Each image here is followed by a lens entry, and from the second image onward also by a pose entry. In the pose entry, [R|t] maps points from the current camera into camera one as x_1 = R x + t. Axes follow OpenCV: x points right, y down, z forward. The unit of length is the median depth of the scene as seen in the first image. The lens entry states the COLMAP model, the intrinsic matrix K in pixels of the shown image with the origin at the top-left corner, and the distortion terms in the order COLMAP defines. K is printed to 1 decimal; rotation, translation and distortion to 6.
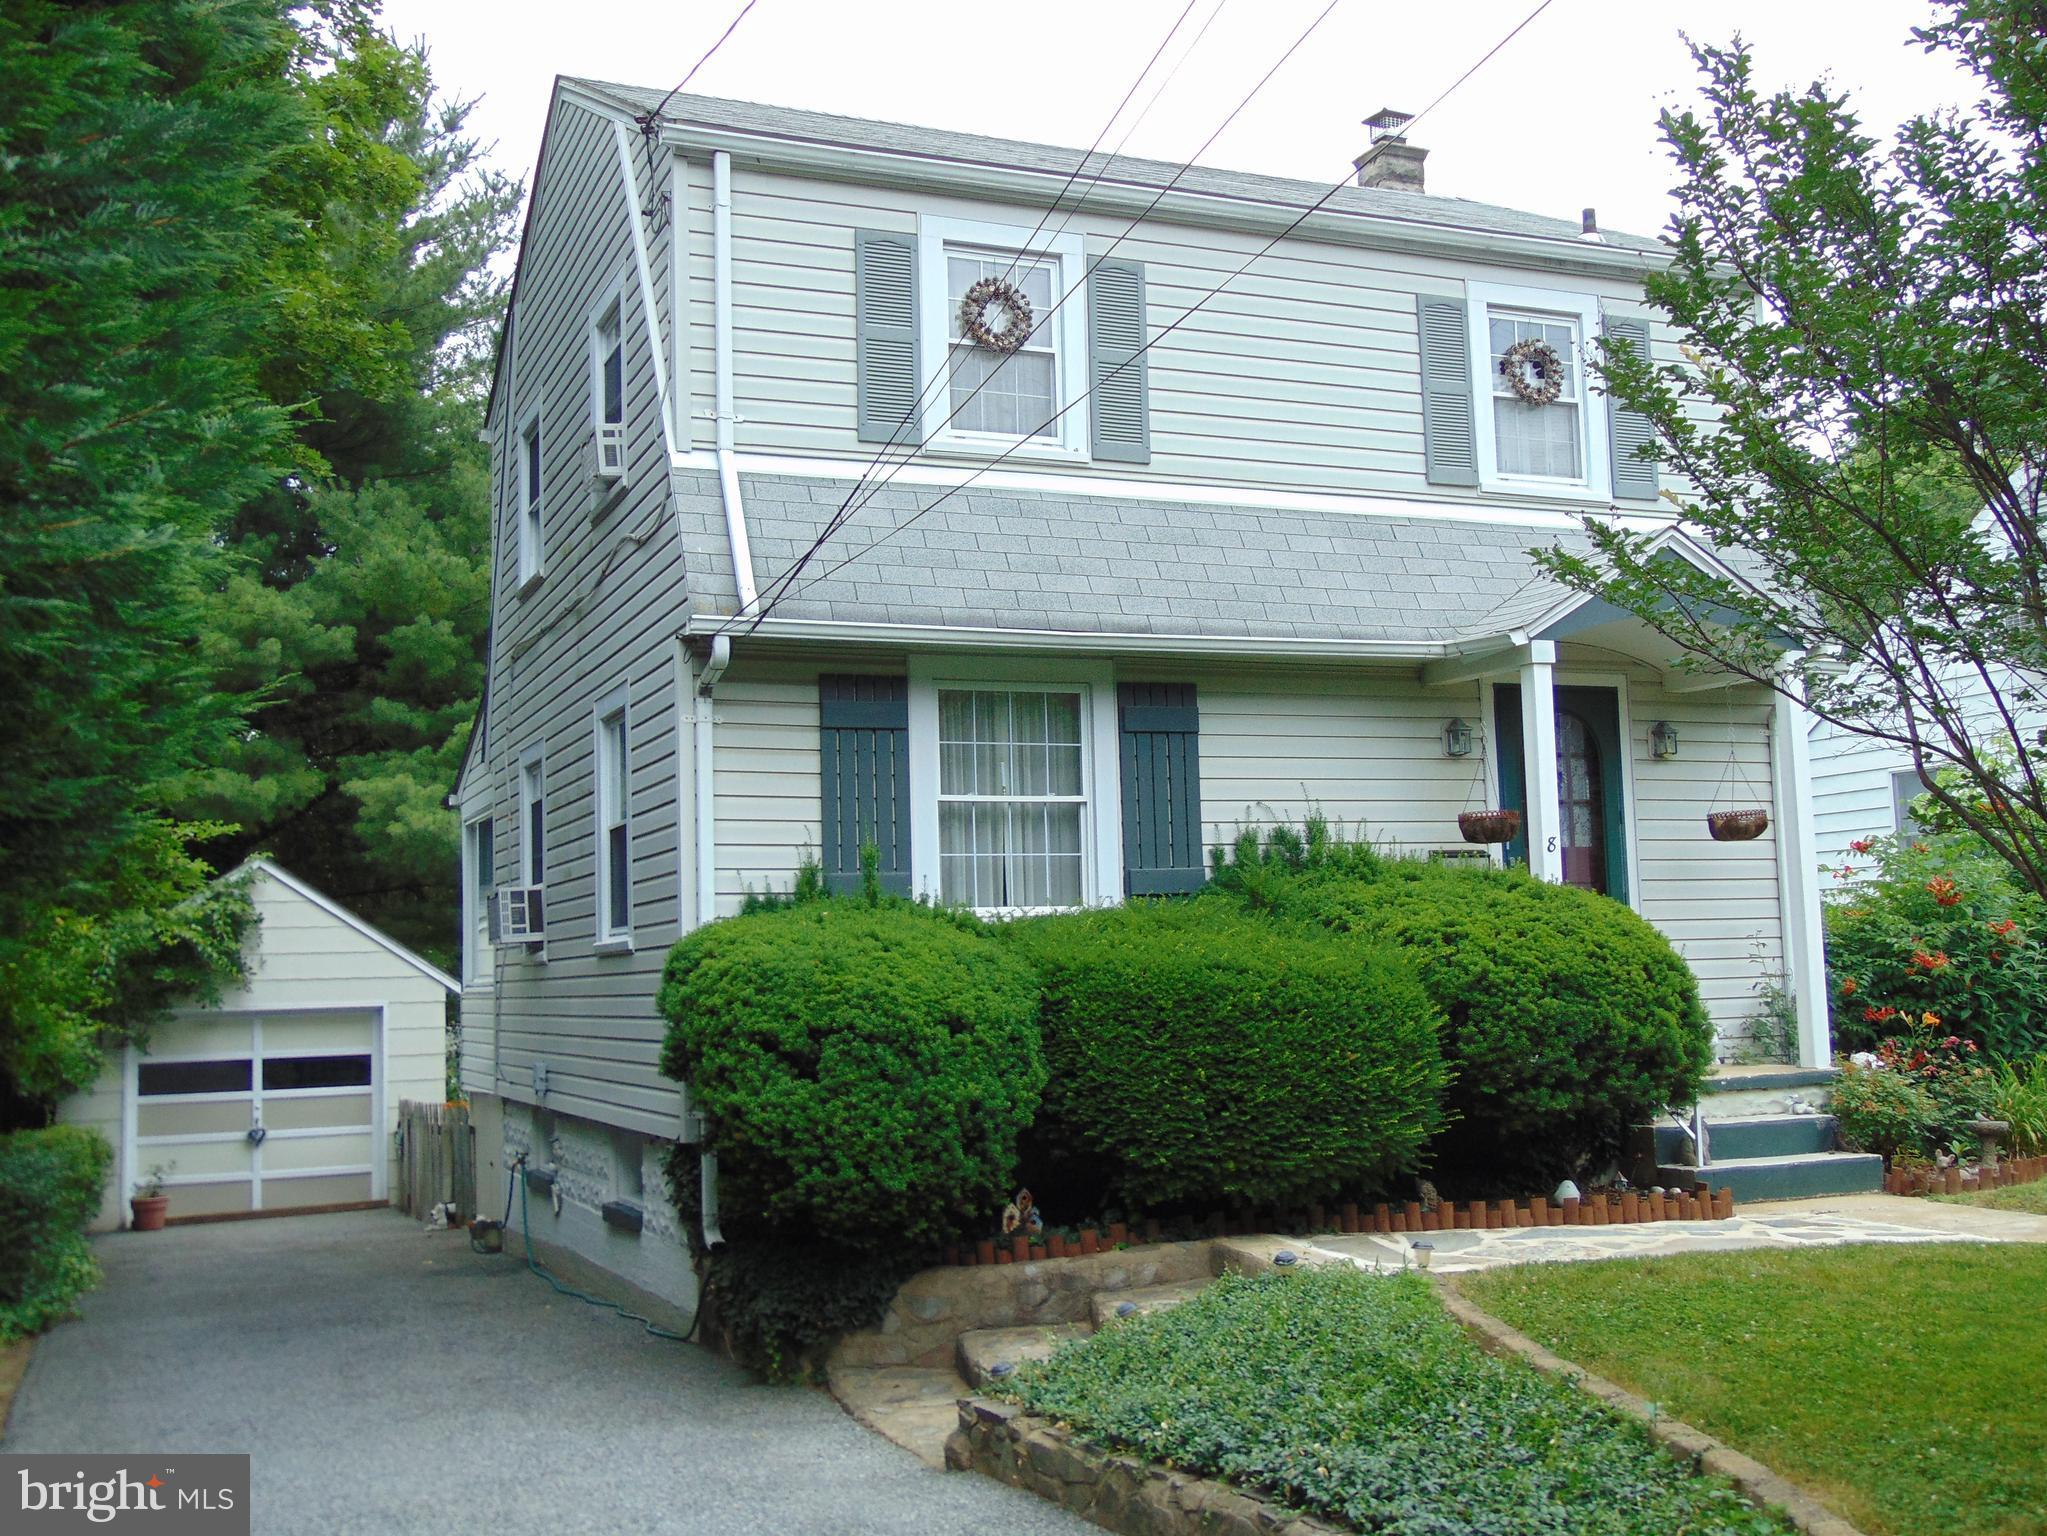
lens RADIAL K [[1884.4, 0, 1023.6], [0, 1884.4, 847.5], [0, 0, 1]] dist [-0.024817, 0.001130]
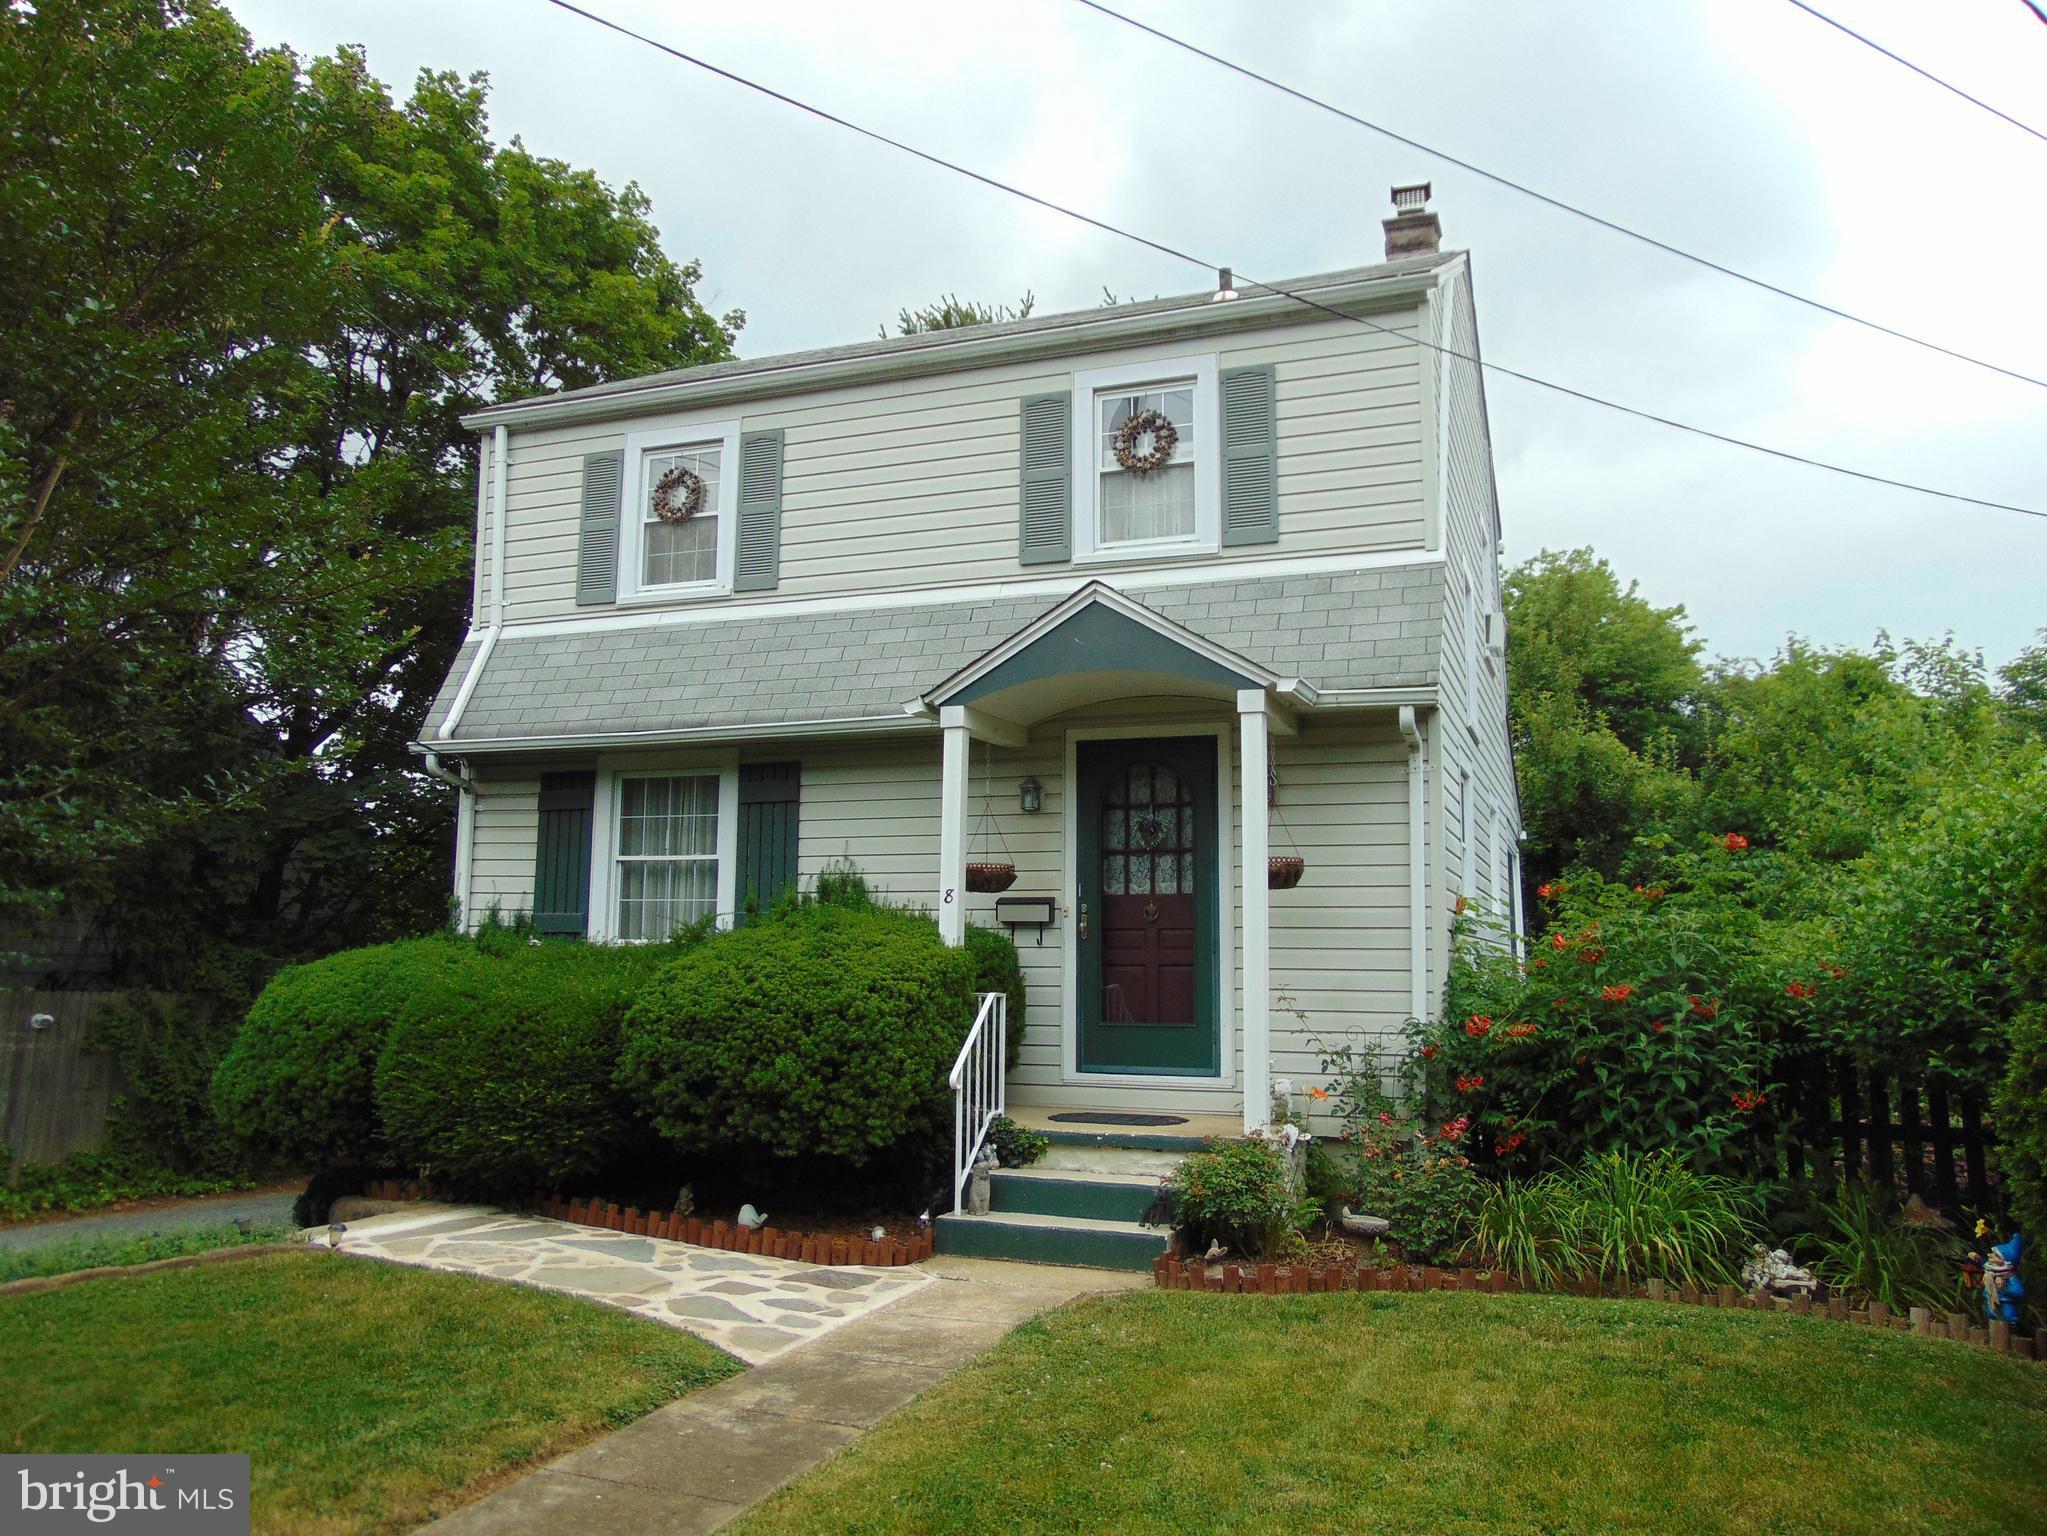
lens RADIAL K [[1513.0, 0, 1032.6], [0, 1513.0, 767.1], [0, 0, 1]] dist [-0.001333, 0.006453]
pose [[0.742645, -0.048491, -0.667927, 0.867429], [0.007188, 0.997895, -0.064454, -0.018972], [0.669646, 0.043065, 0.741431, 0.375361]]
